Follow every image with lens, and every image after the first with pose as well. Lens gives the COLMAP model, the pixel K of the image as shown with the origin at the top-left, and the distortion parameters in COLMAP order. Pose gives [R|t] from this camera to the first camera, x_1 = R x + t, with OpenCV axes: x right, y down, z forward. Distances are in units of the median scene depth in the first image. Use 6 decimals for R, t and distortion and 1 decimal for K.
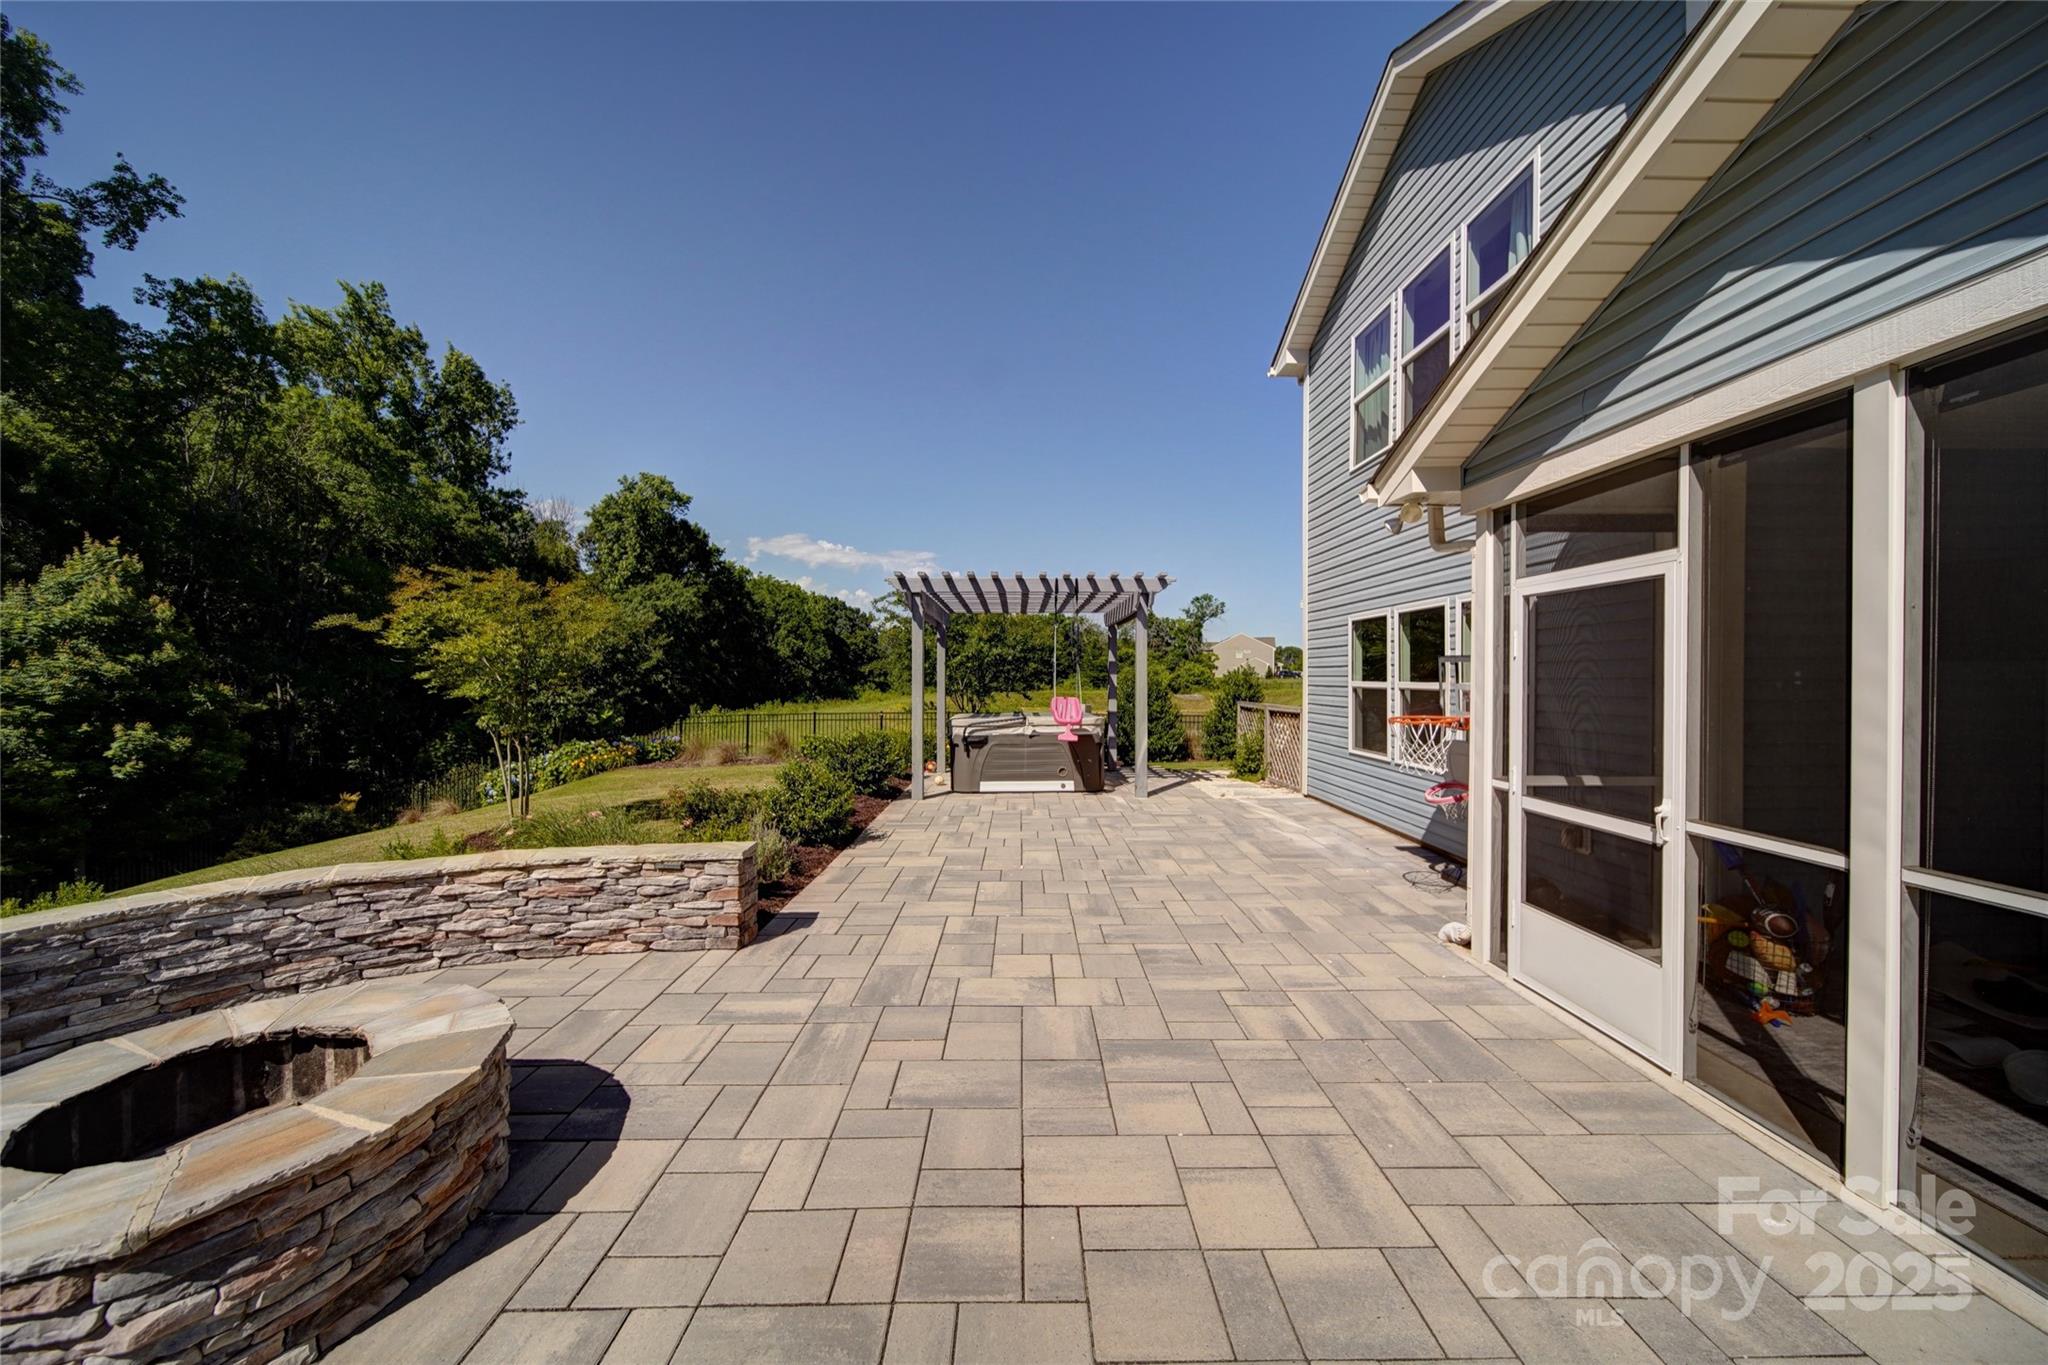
lens RADIAL K [[724.7, 0, 1036.7], [0, 724.7, 692.6], [0, 0, 1]] dist [0.001530, -0.001357]
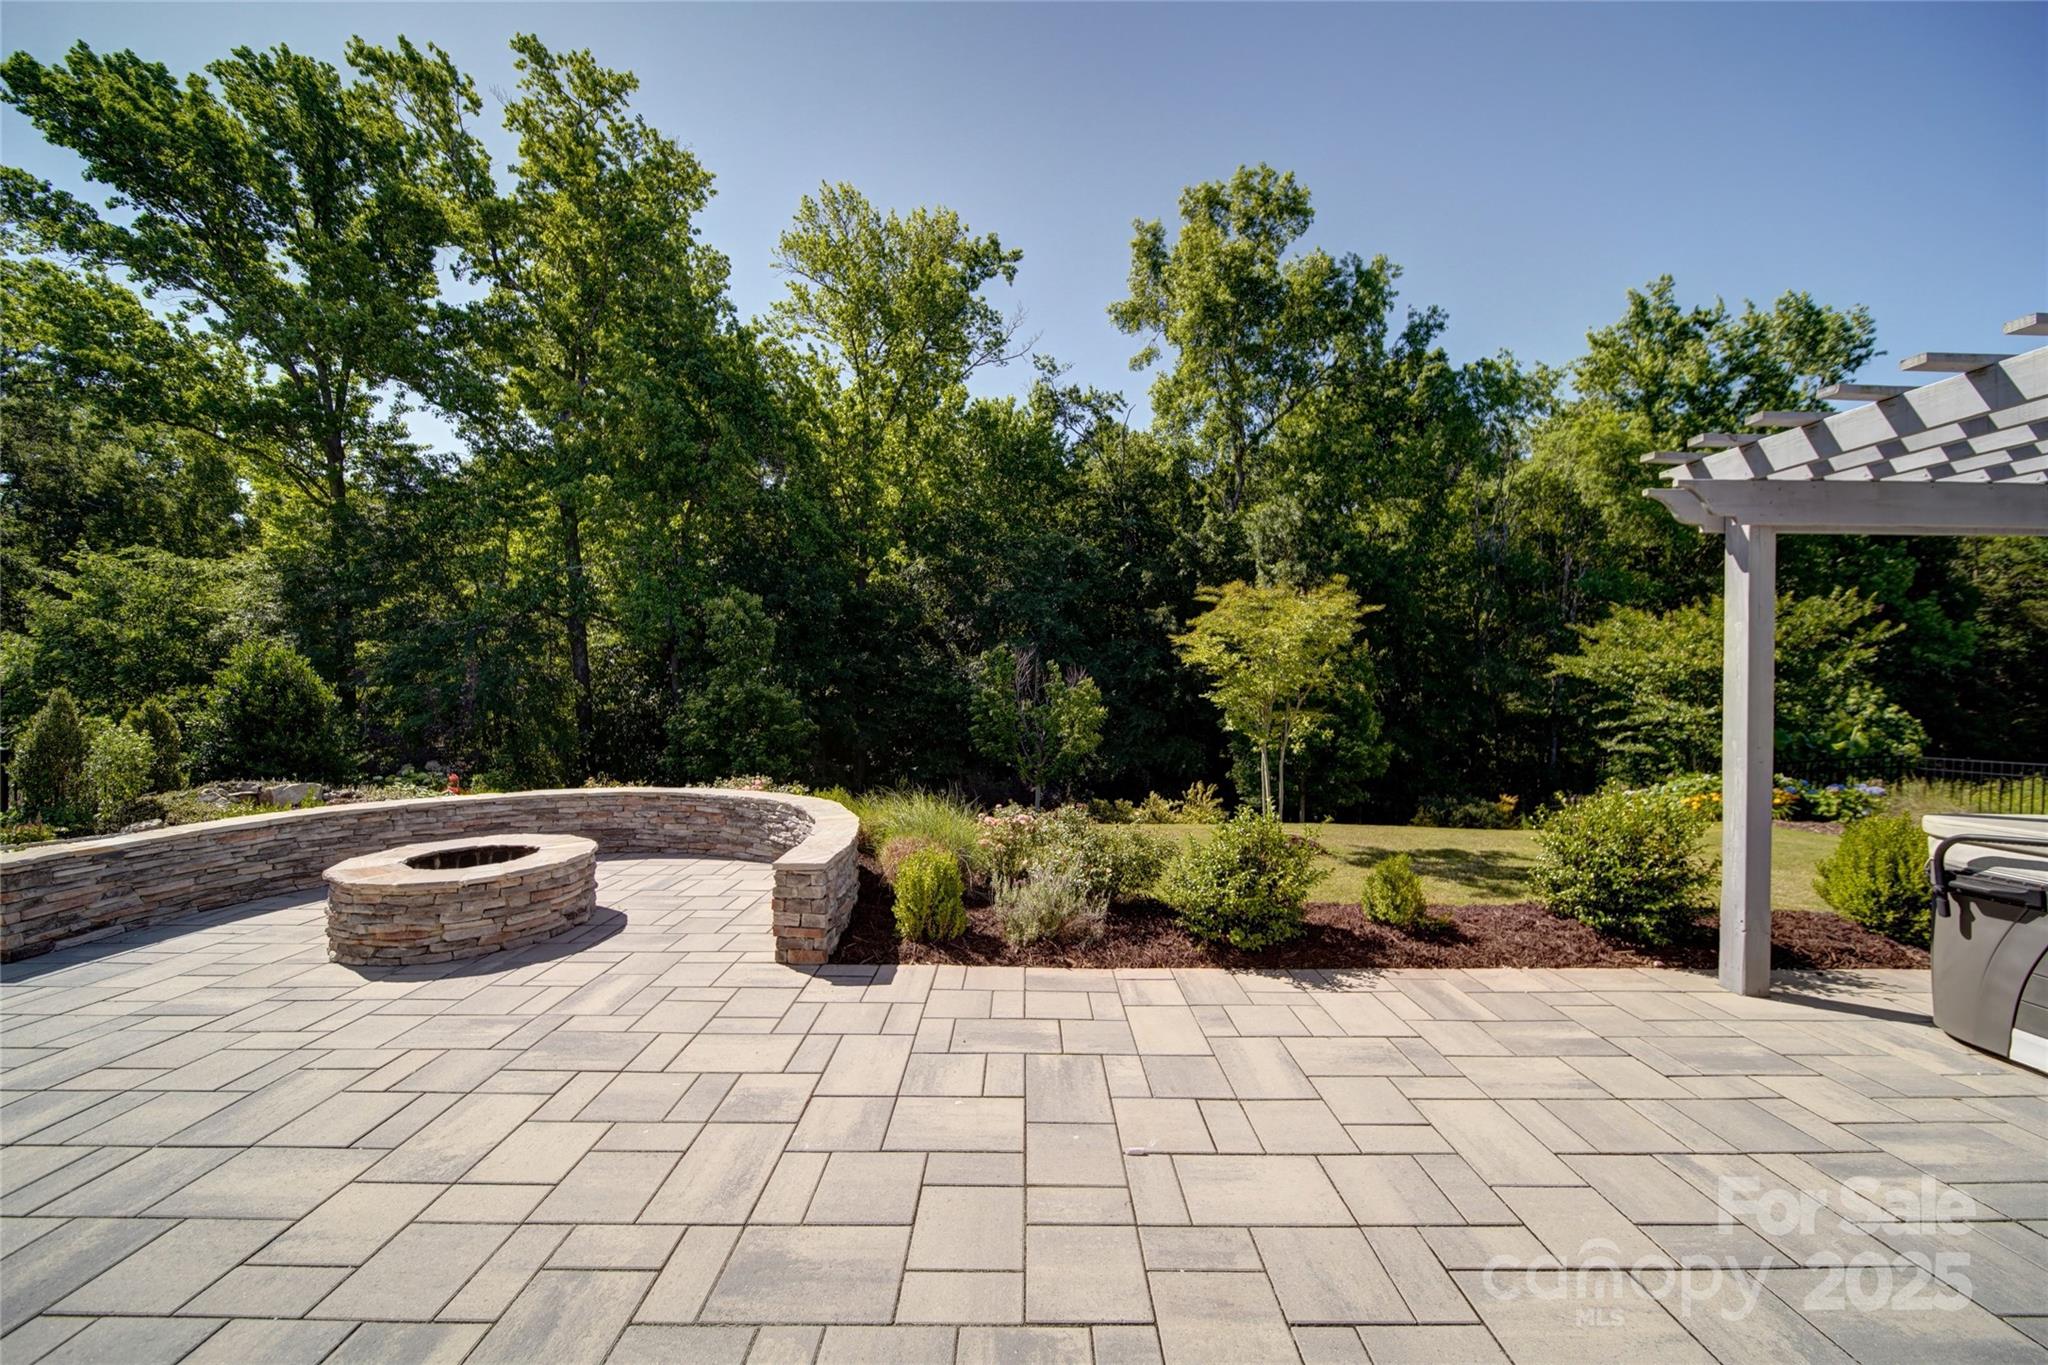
lens RADIAL K [[724.7, 0, 1026.8], [0, 724.7, 689.4], [0, 0, 1]] dist [0.001530, -0.001357]
pose [[-0.008826, 0.011460, -0.999895, 0.195983], [-0.030311, 0.999472, 0.011723, -0.012101], [0.999502, 0.030411, -0.008474, 0.467430]]
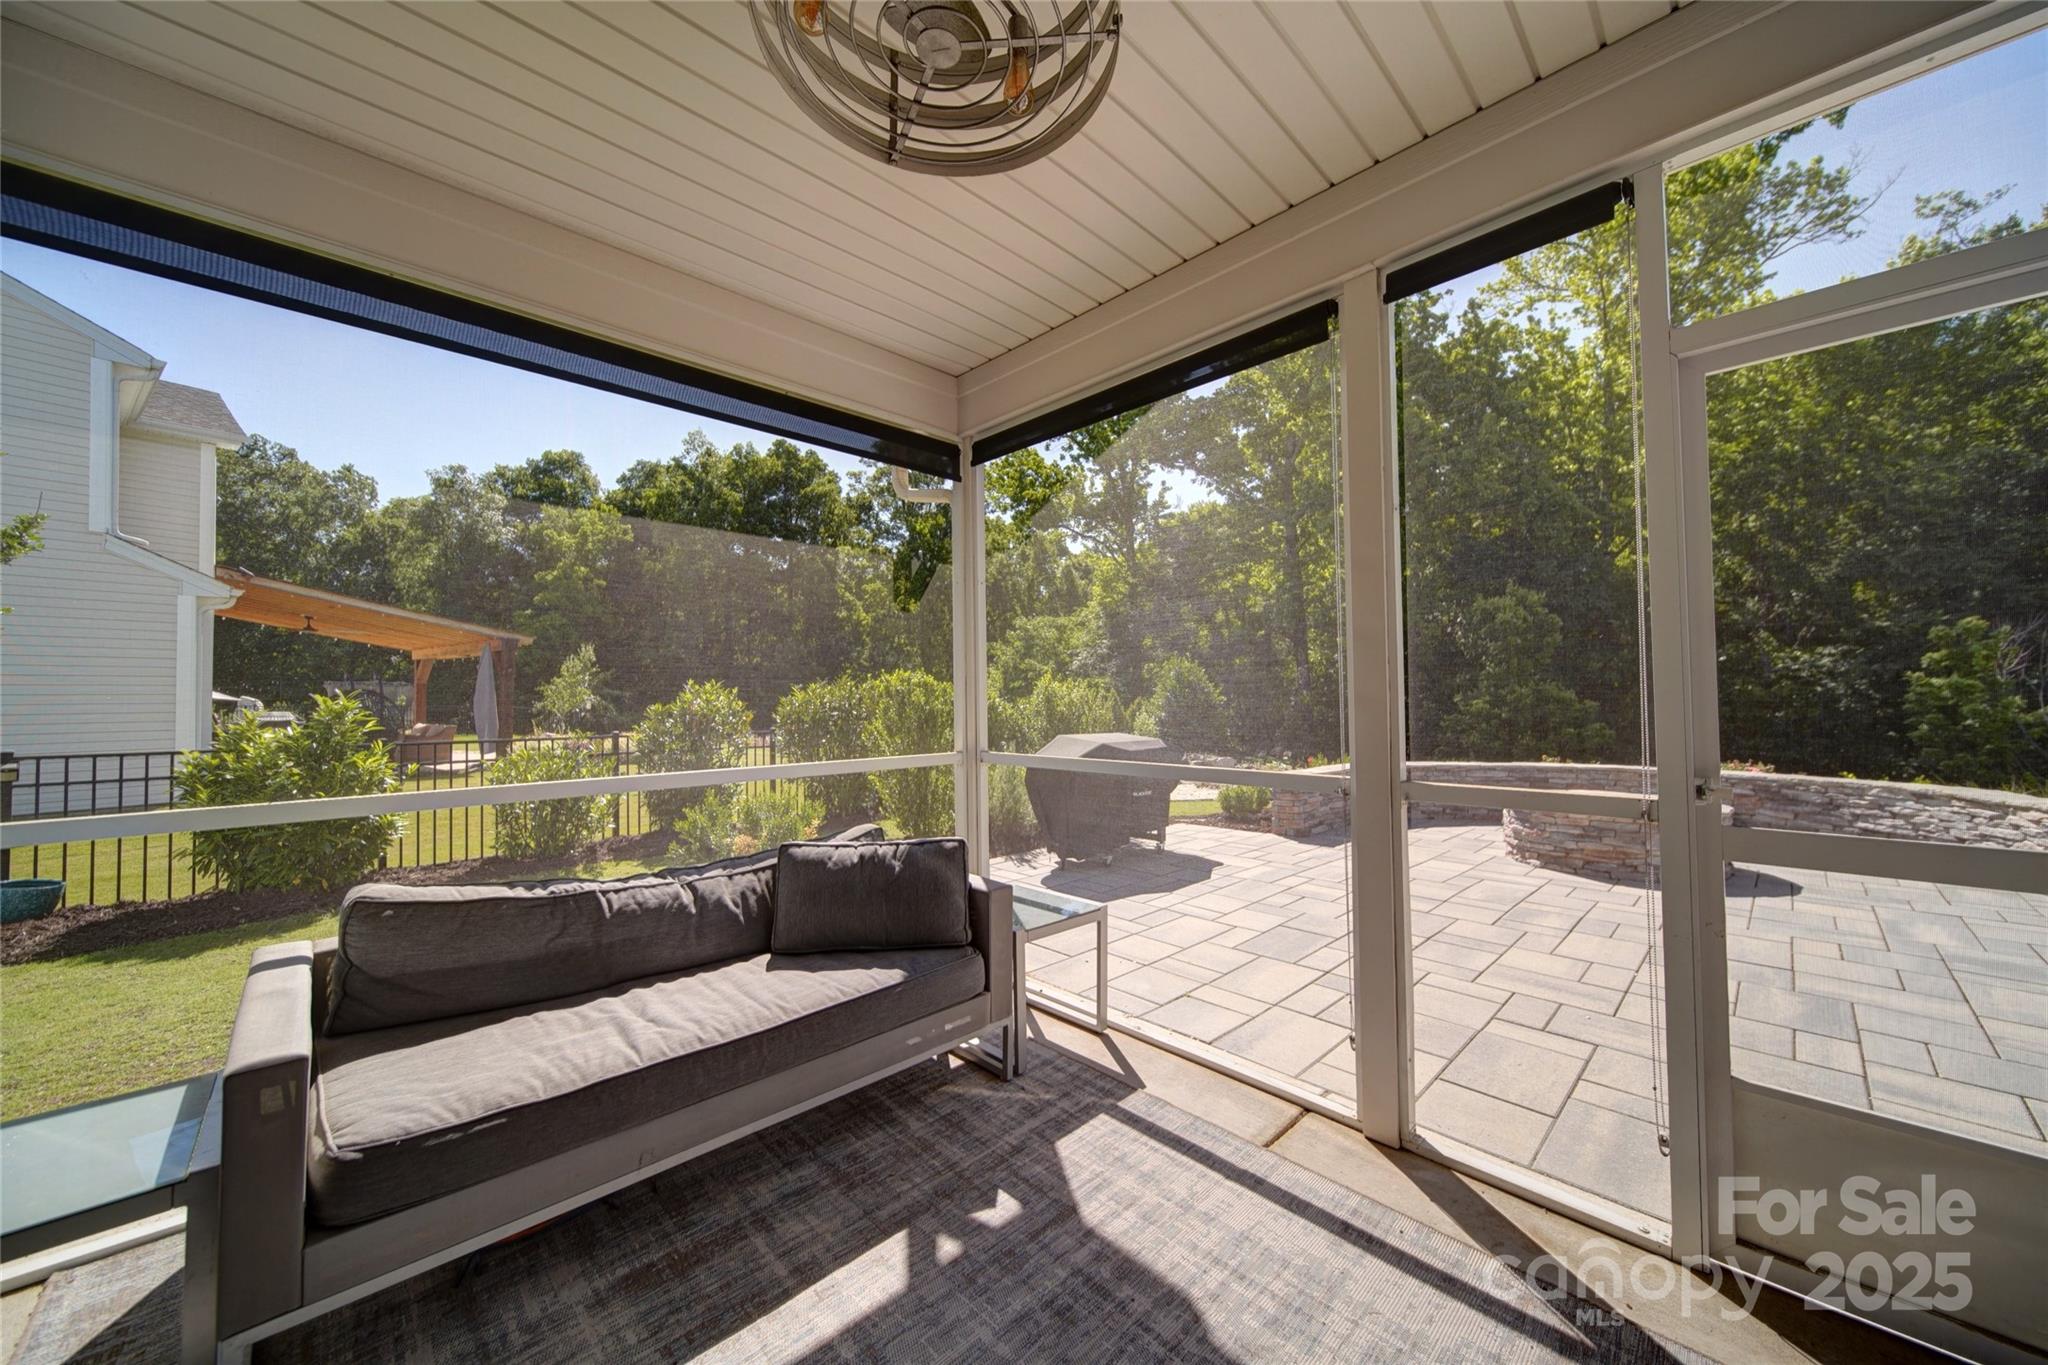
lens RADIAL K [[724.7, 0, 1029.0], [0, 724.7, 688.7], [0, 0, 1]] dist [0.001530, -0.001357]
pose [[-0.731009, -0.000013, -0.682367, 0.394598], [-0.003825, 0.999984, 0.004079, 0.019064], [0.682357, 0.005592, -0.730998, 0.253639]]
